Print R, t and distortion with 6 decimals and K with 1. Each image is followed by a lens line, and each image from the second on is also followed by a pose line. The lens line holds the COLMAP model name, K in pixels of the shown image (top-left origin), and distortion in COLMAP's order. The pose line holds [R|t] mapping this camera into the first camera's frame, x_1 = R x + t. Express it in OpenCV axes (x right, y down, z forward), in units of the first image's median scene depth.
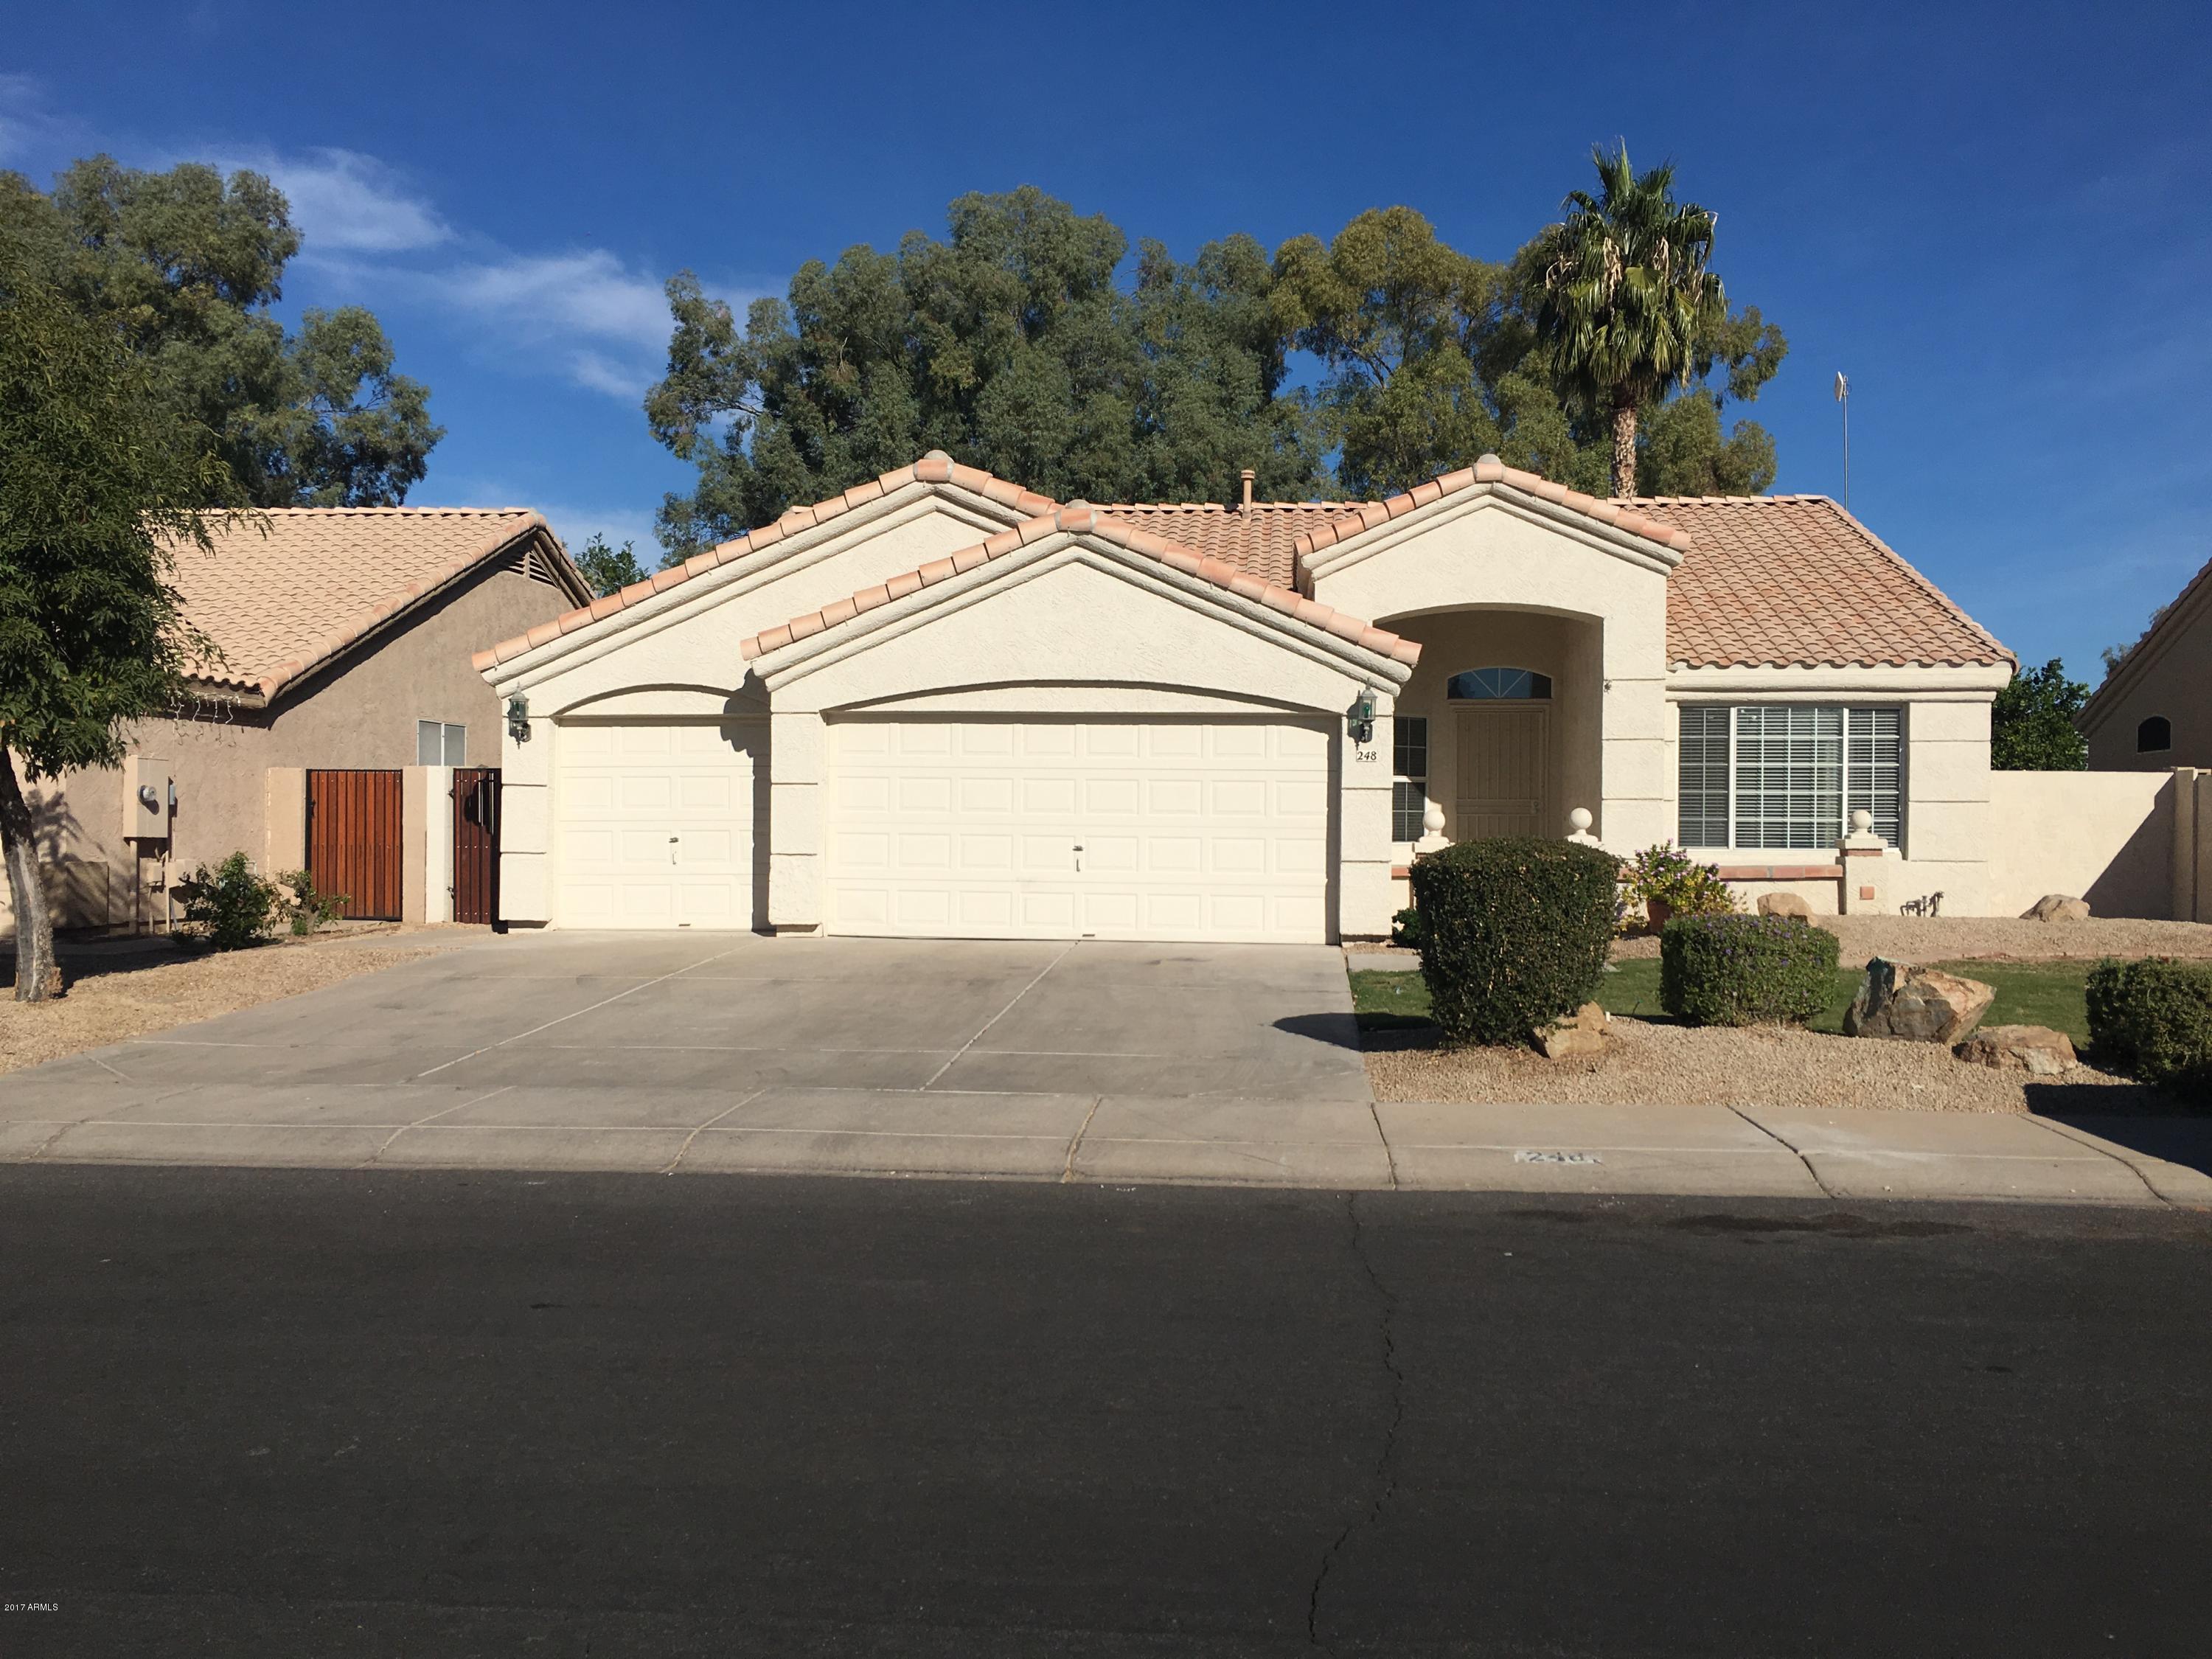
lens RADIAL K [[1895.5, 0, 1072.6], [0, 1895.5, 828.5], [0, 0, 1]] dist [0.059054, -0.003271]
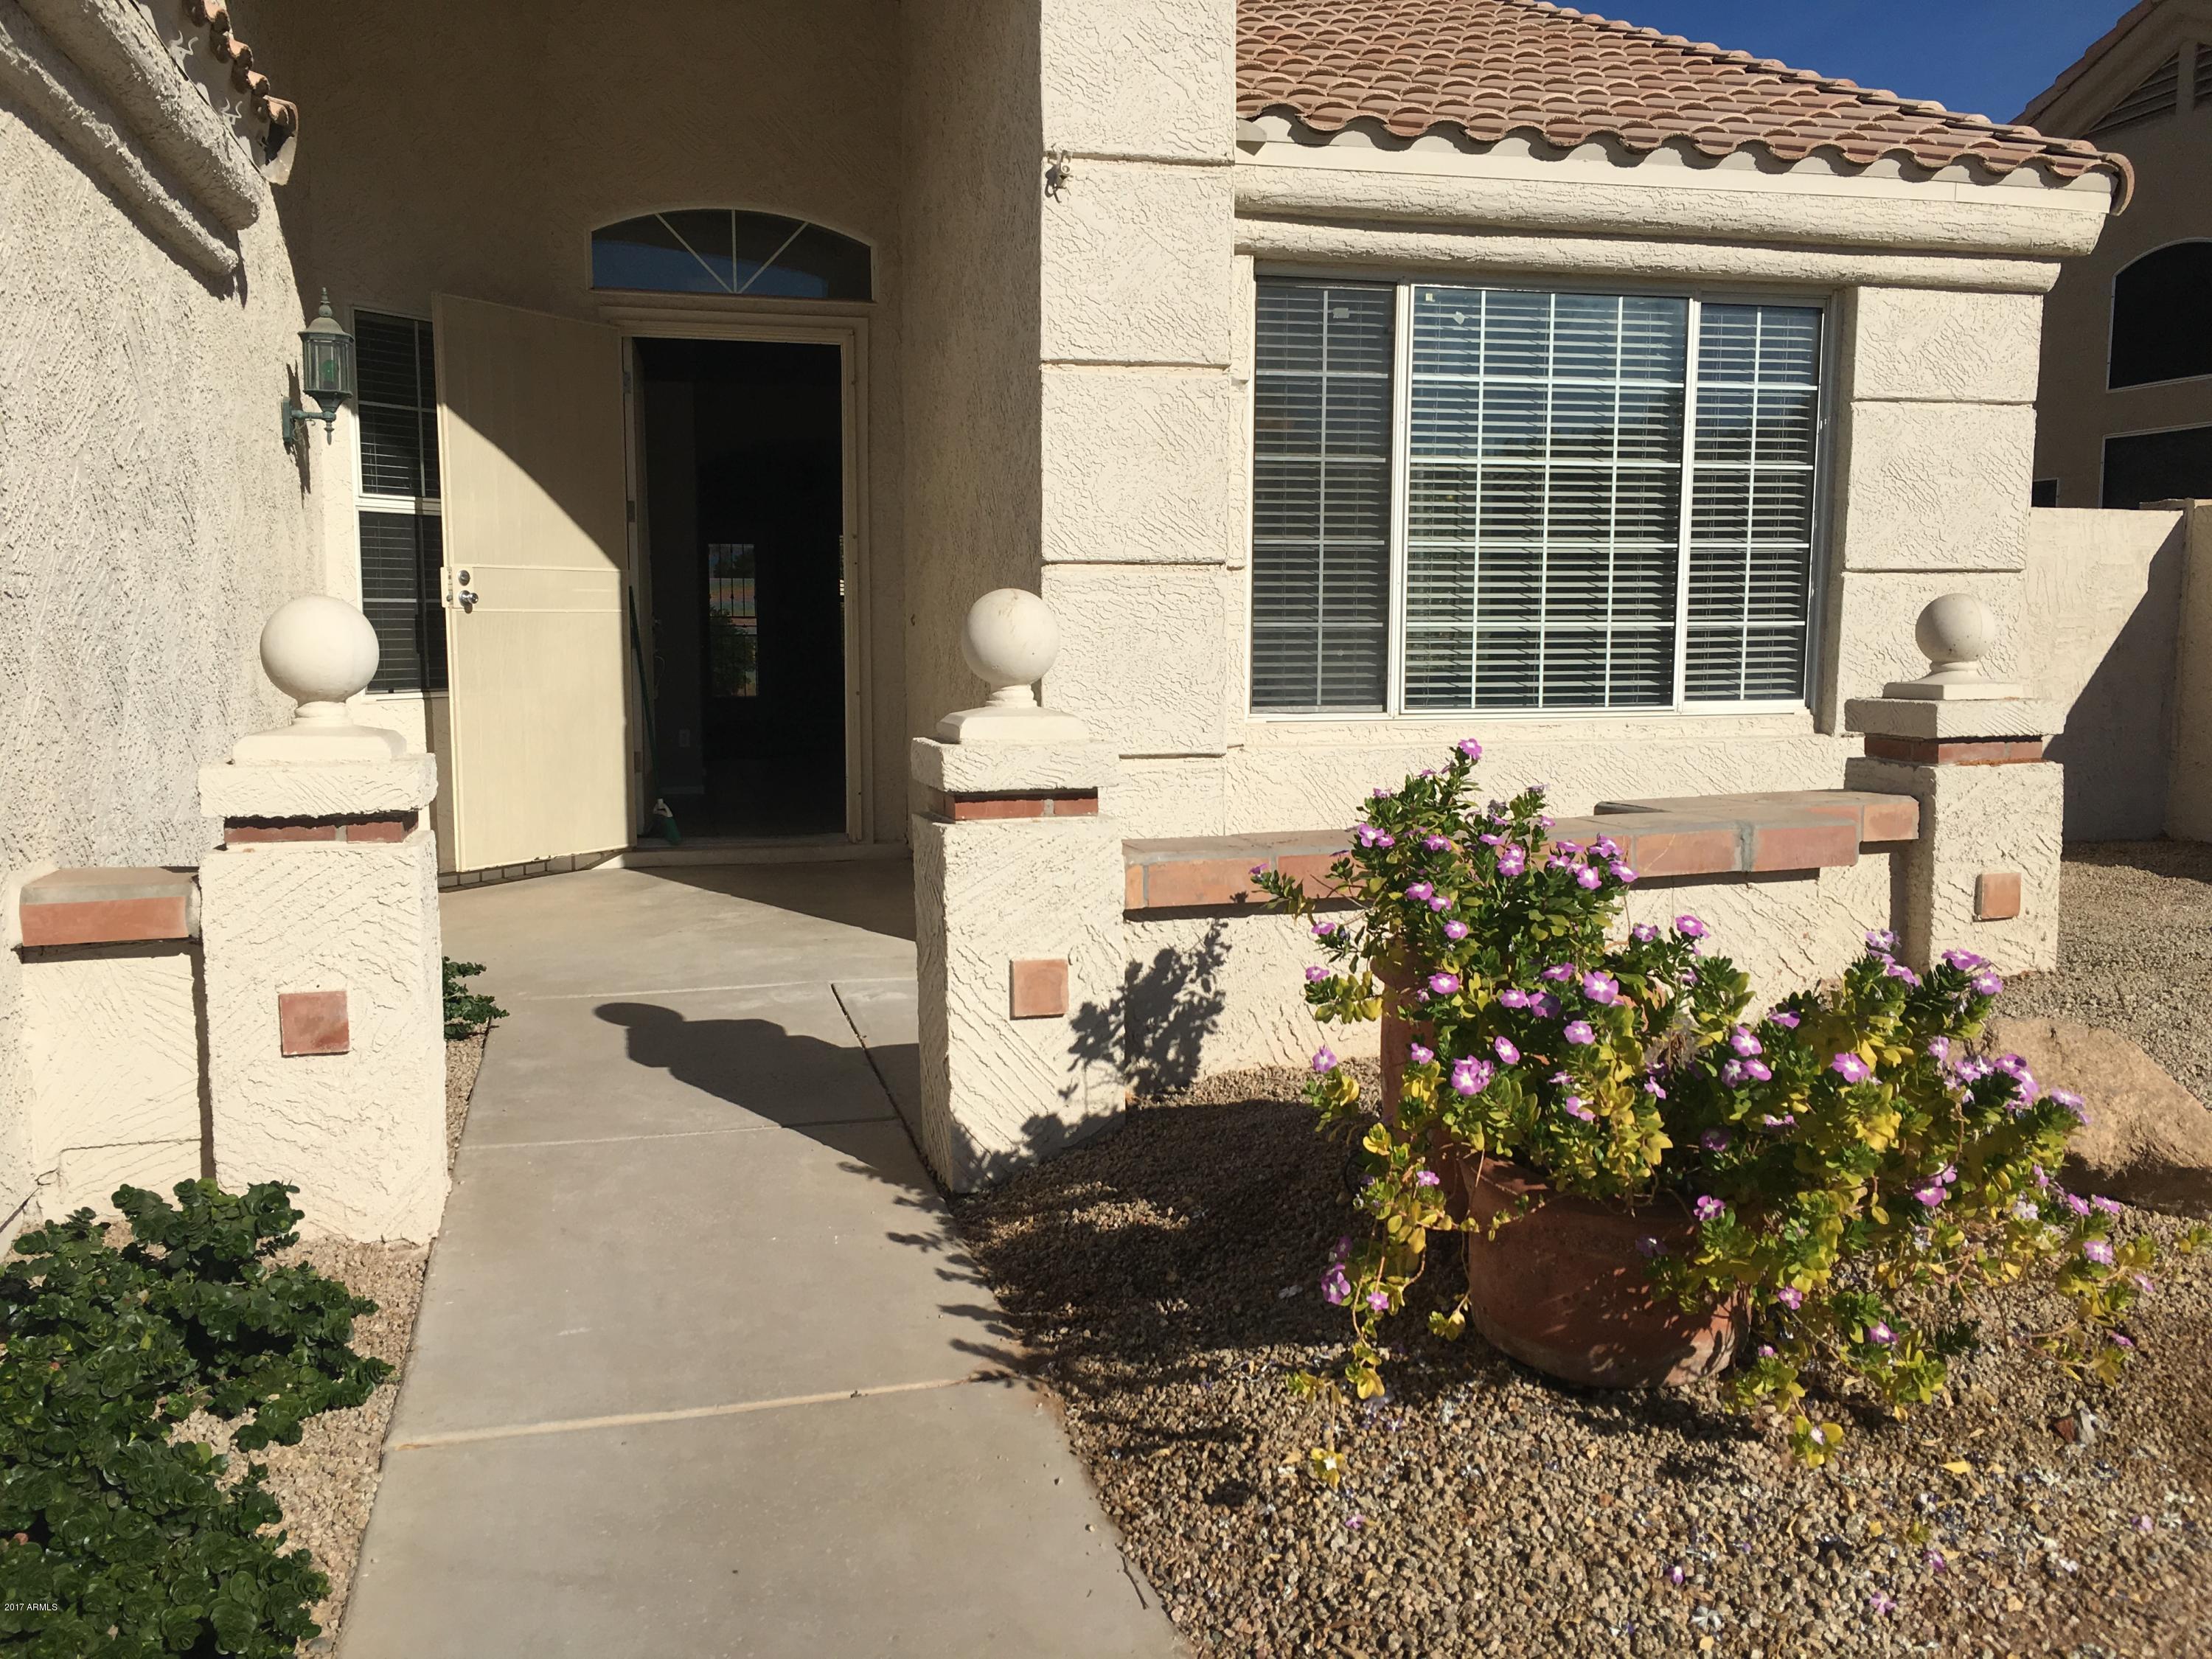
lens RADIAL K [[1895.5, 0, 1072.6], [0, 1895.5, 828.5], [0, 0, 1]] dist [0.059054, -0.003271]
pose [[0.938513, -0.043428, 0.342503, 0.175612], [0.005329, 0.993761, 0.111403, -0.006783], [-0.345204, -0.102728, 0.932889, 0.705851]]
